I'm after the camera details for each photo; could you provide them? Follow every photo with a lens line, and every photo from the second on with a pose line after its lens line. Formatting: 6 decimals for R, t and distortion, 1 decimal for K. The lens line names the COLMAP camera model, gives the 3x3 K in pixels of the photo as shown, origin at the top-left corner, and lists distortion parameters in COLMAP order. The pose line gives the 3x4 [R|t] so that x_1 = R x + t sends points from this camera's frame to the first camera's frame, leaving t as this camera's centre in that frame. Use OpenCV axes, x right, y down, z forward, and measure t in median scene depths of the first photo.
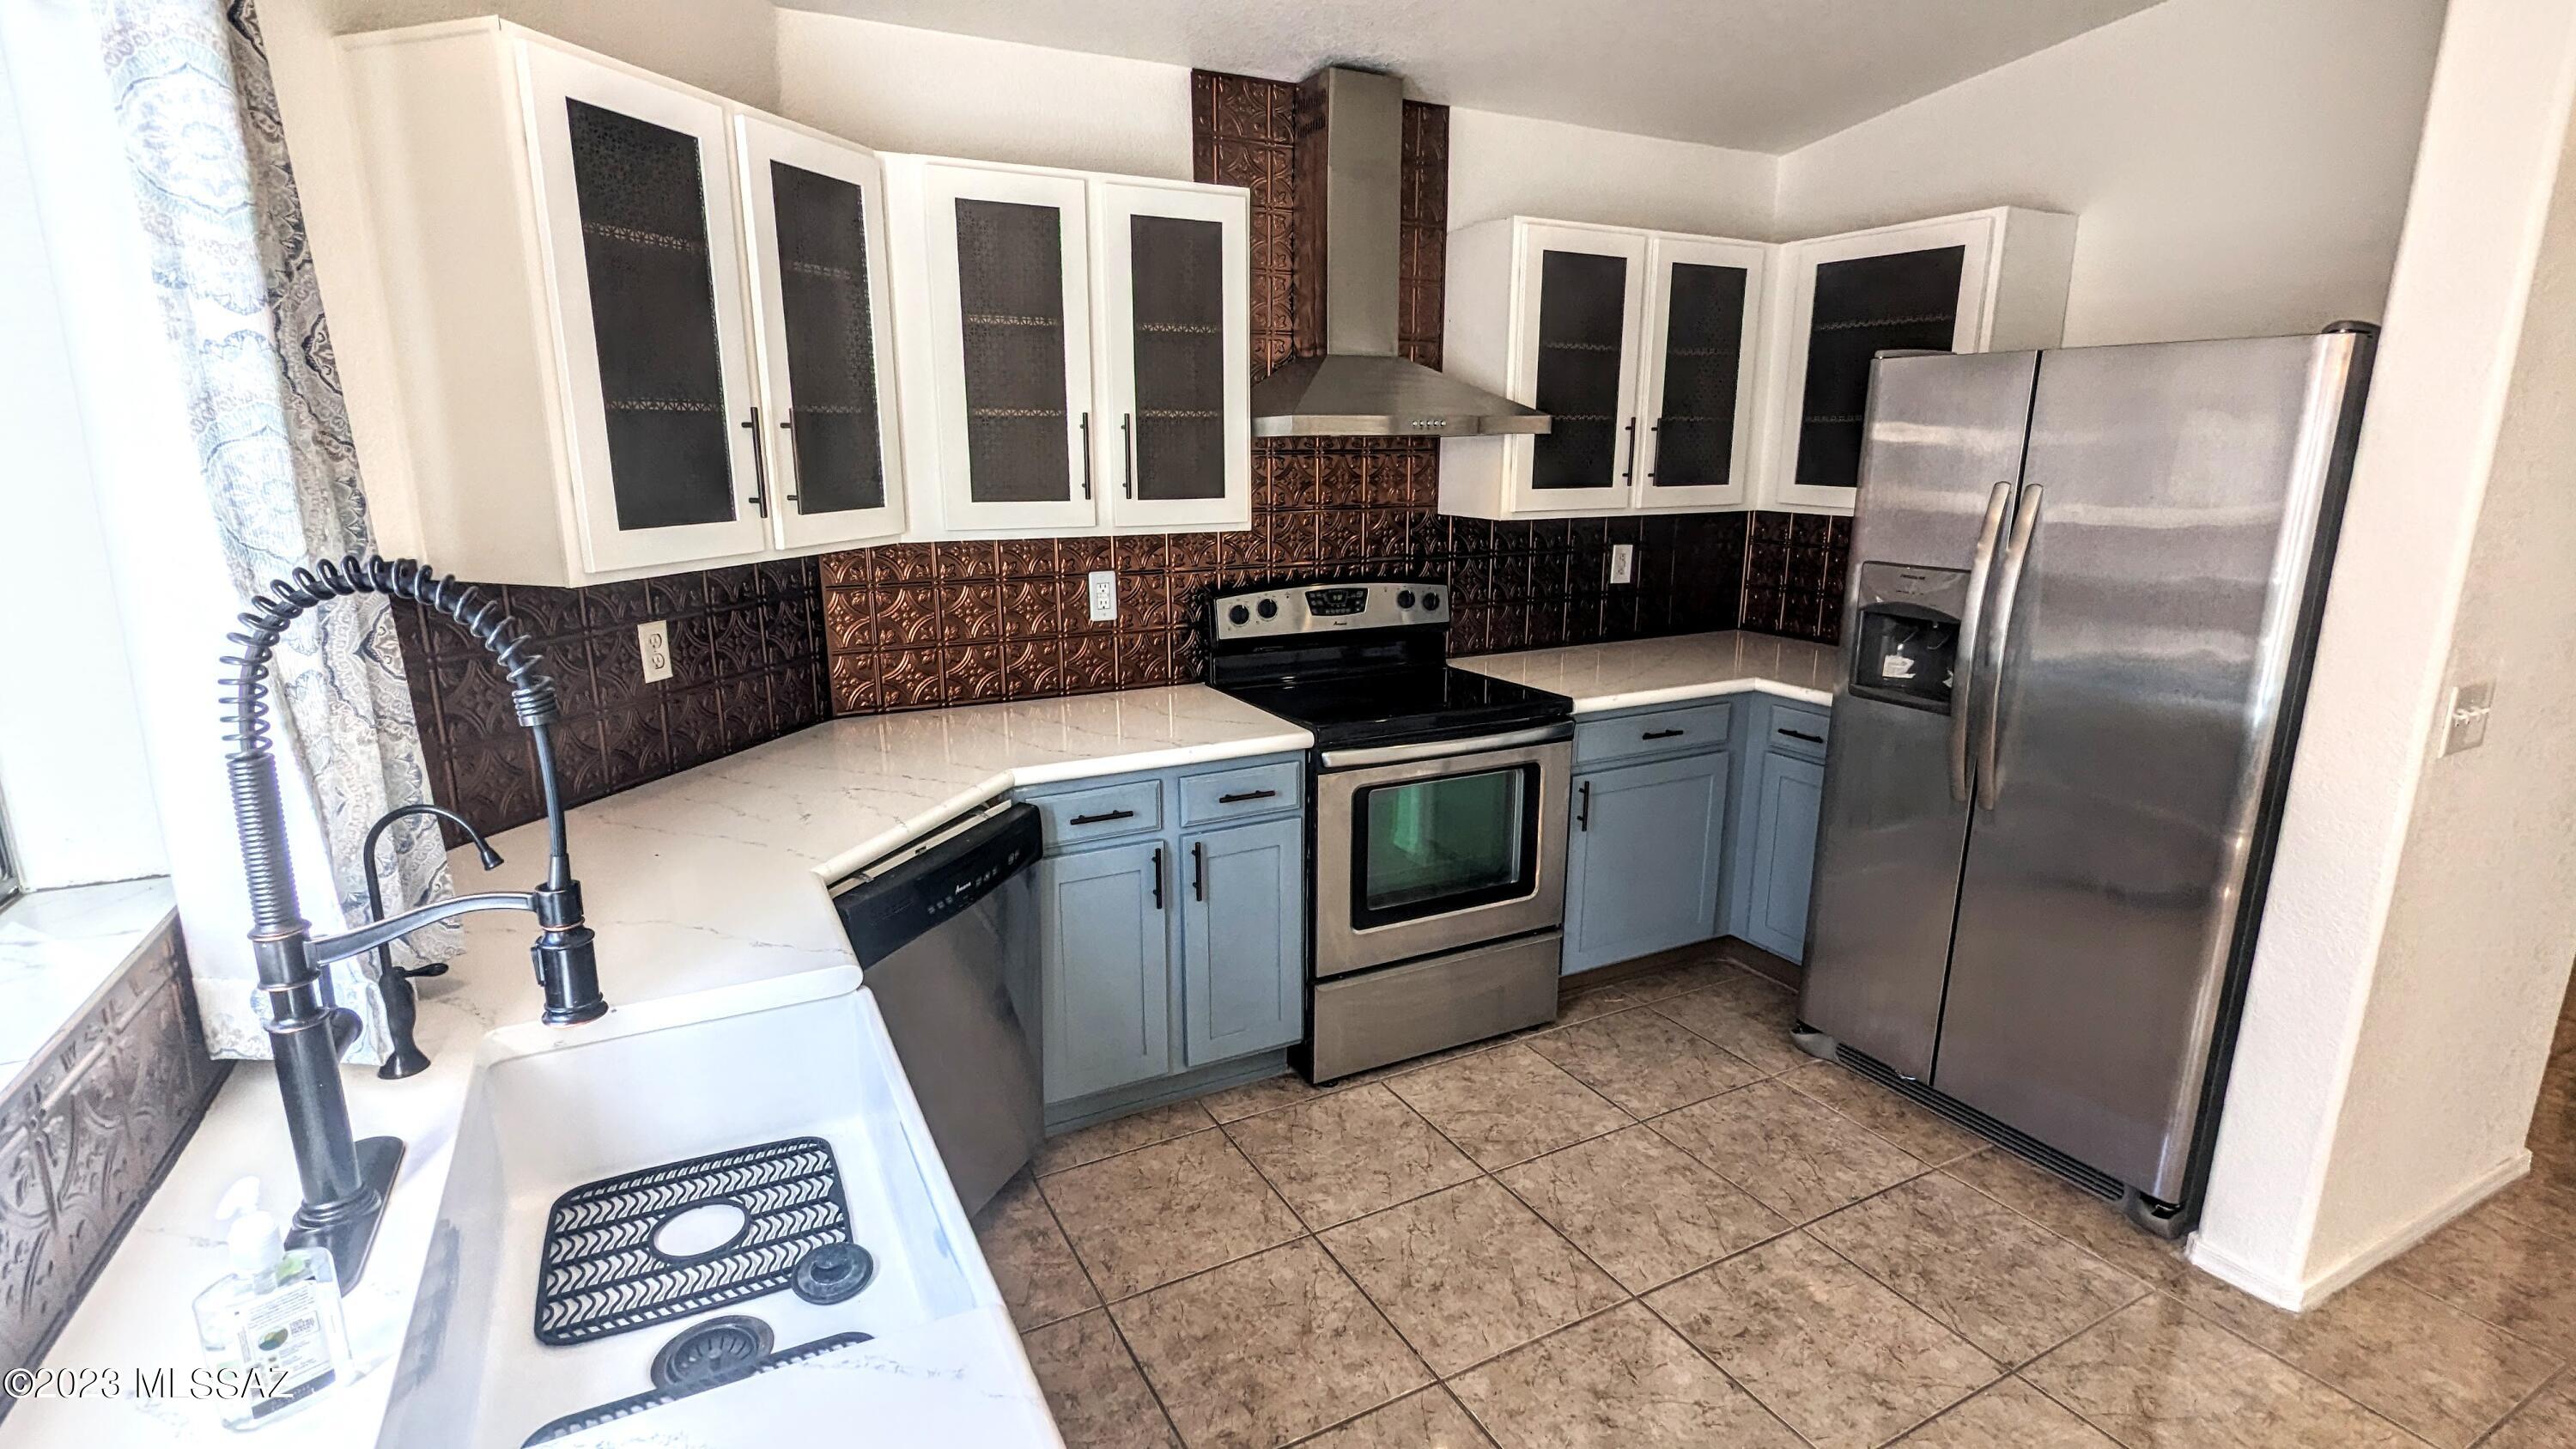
lens RADIAL K [[1219.2, 0, 1293.8], [0, 1219.2, 732.4], [0, 0, 1]] dist [-0.001947, 0.000998]
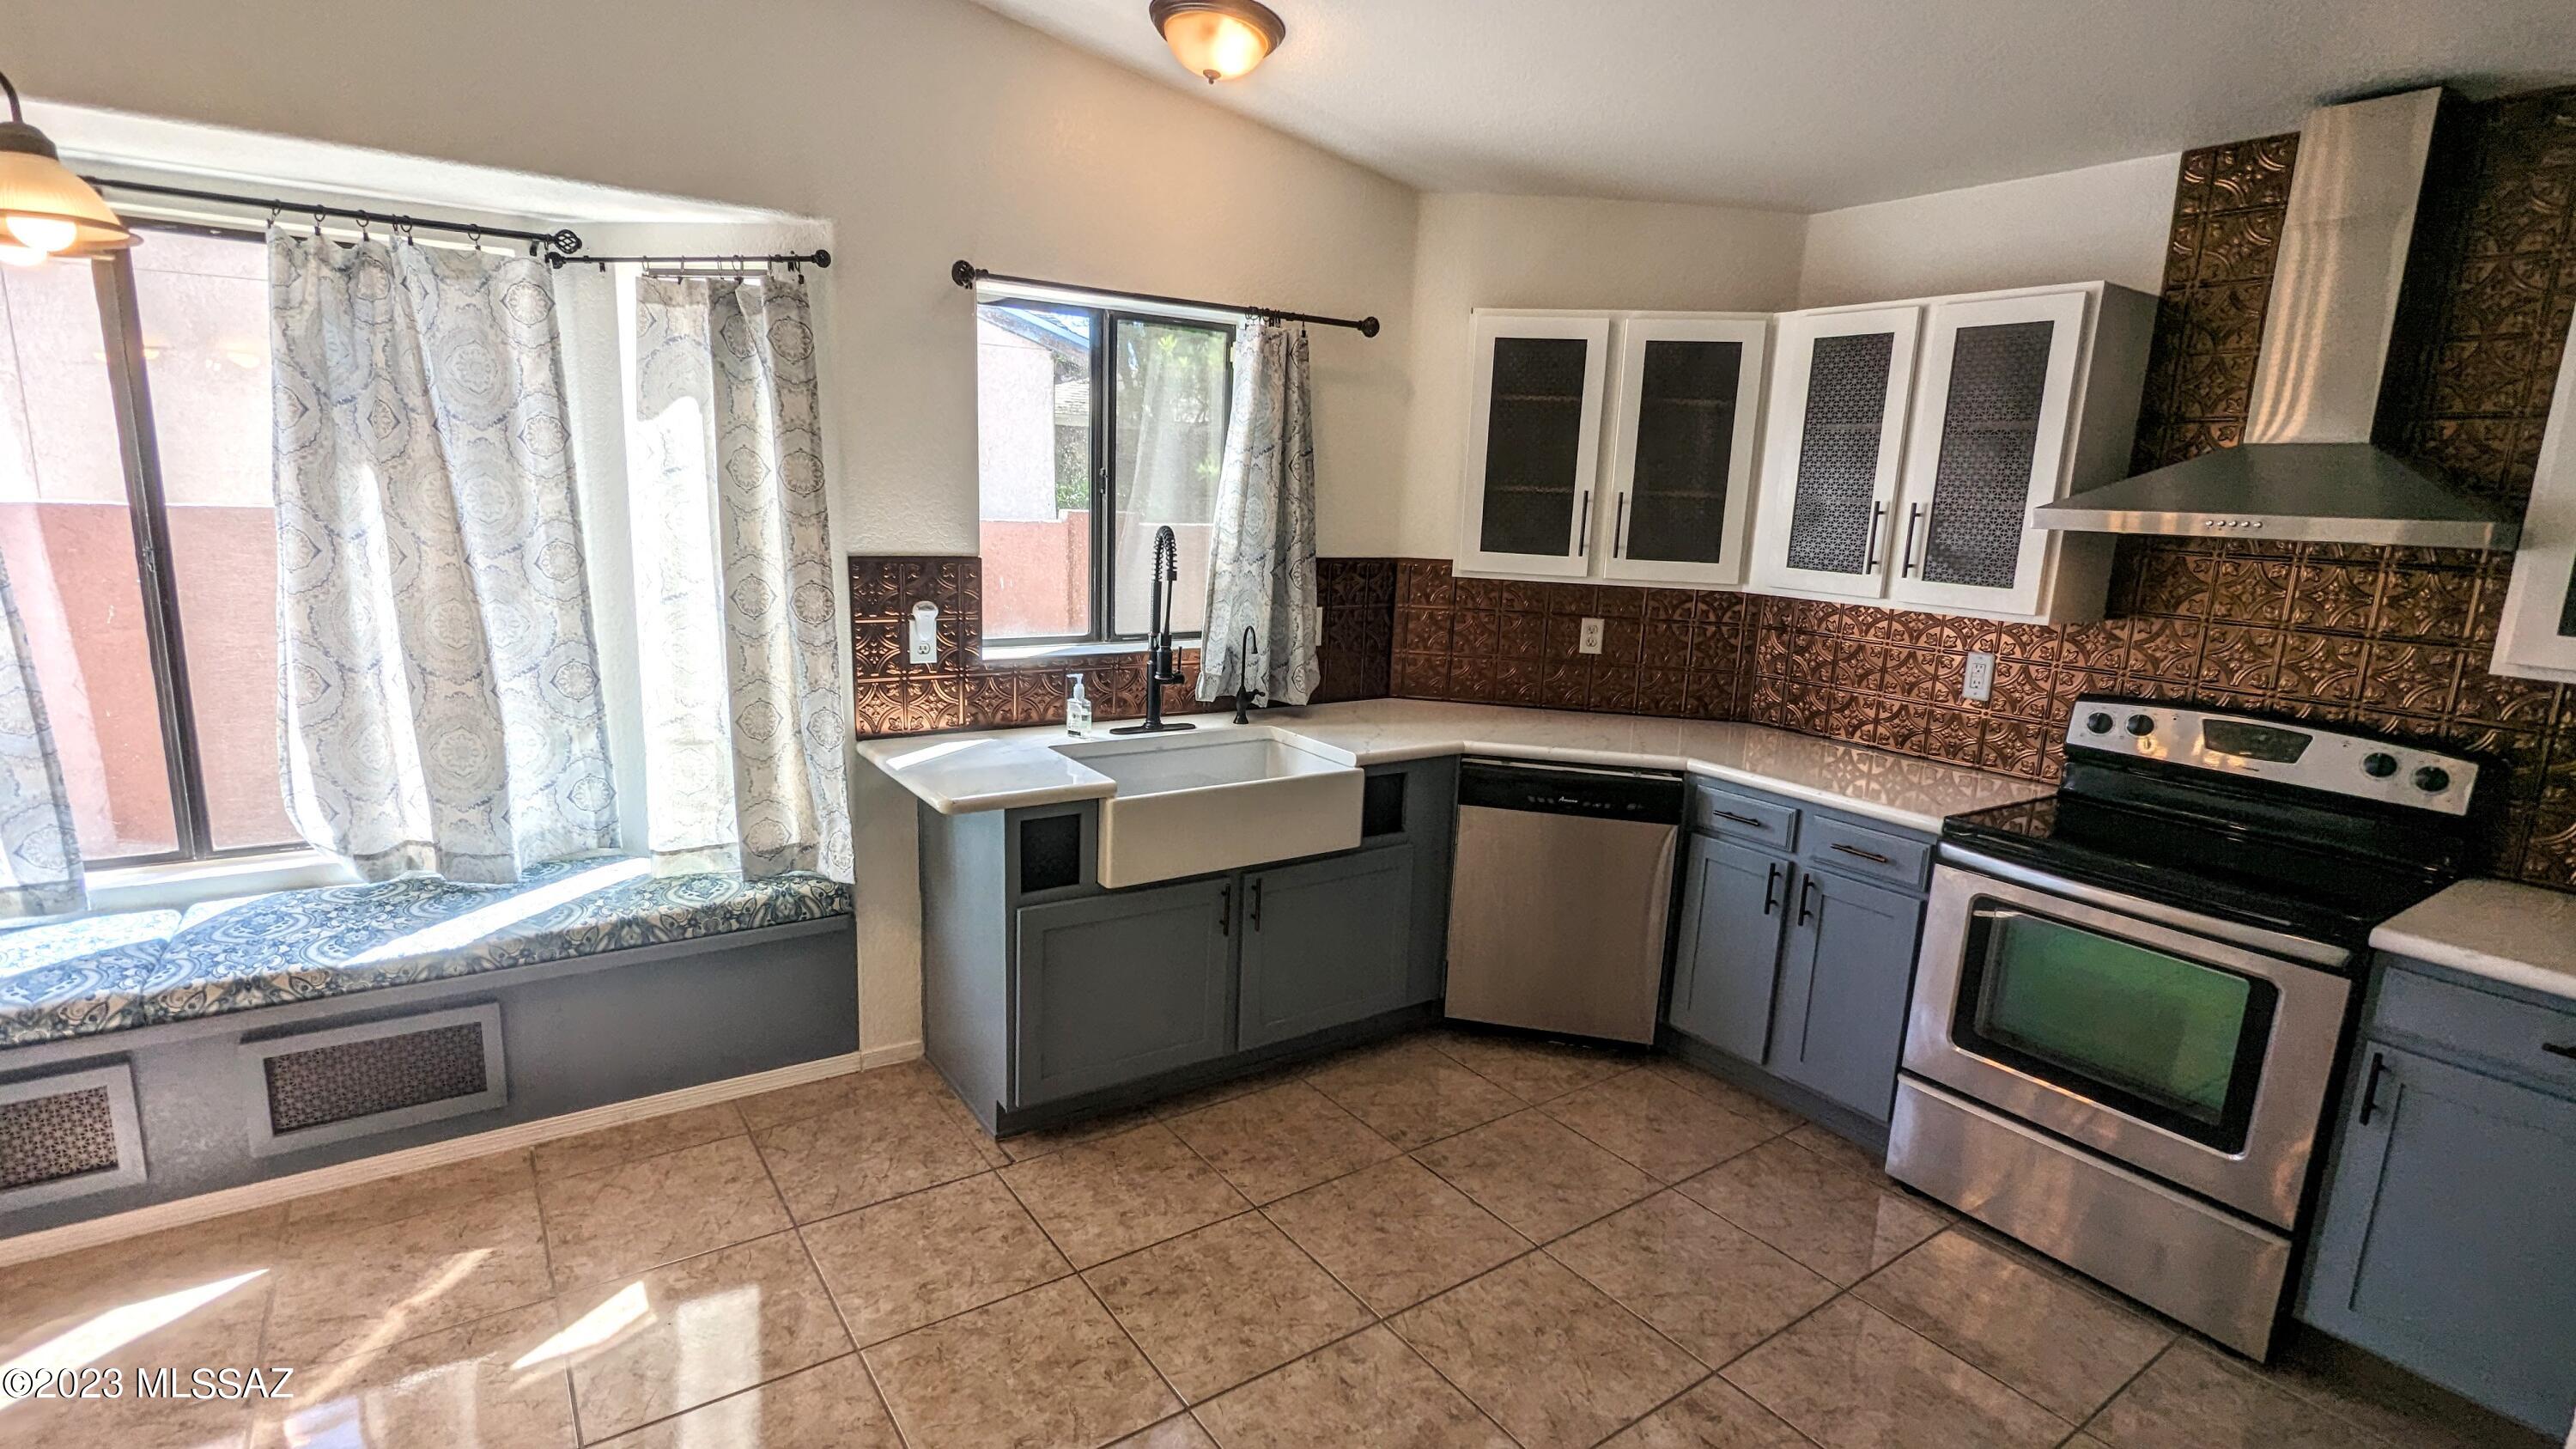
lens RADIAL K [[1219.2, 0, 1277.9], [0, 1219.2, 739.0], [0, 0, 1]] dist [-0.001947, 0.000998]
pose [[0.101105, 0.204537, -0.973623, 0.894447], [-0.273818, 0.946563, 0.170418, -0.081635], [0.956453, 0.249365, 0.151708, 0.304900]]
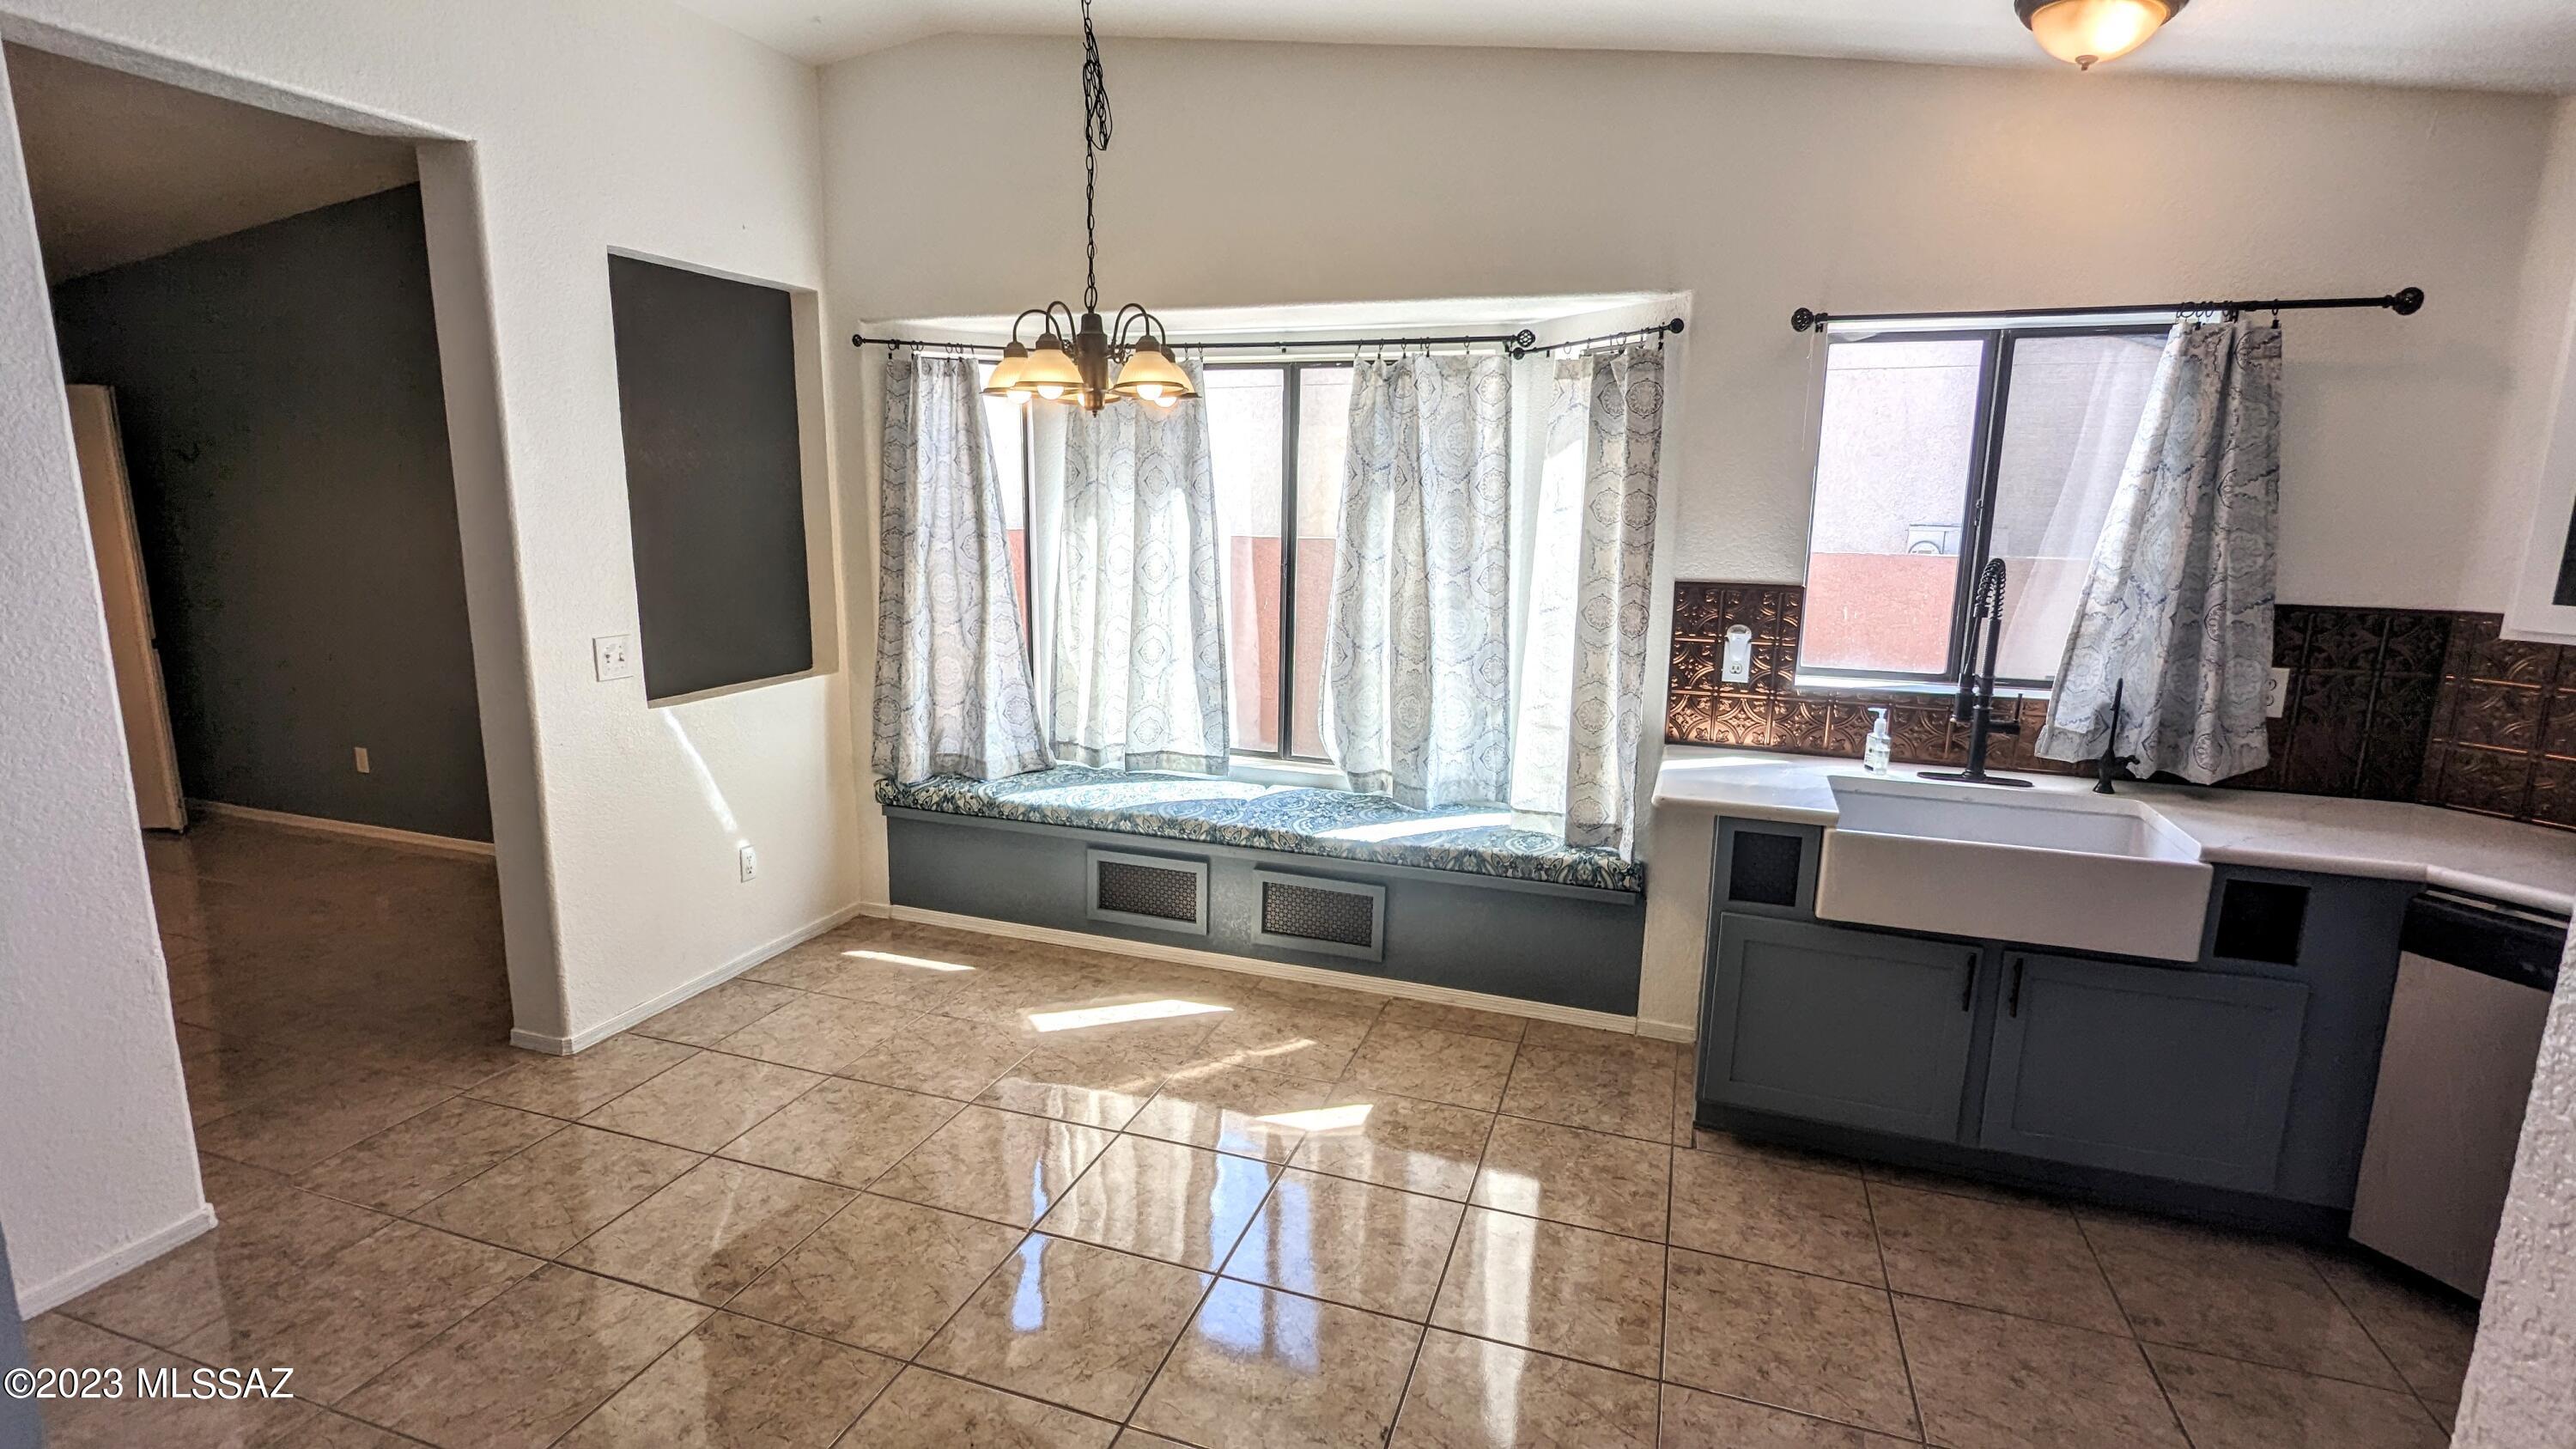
lens RADIAL K [[1219.2, 0, 1271.3], [0, 1219.2, 741.7], [0, 0, 1]] dist [-0.001947, 0.000998]
pose [[-0.745277, 0.120413, -0.655792, 0.903429], [-0.174349, 0.914142, 0.365988, -0.176373], [0.643556, 0.387099, -0.660295, 0.670483]]
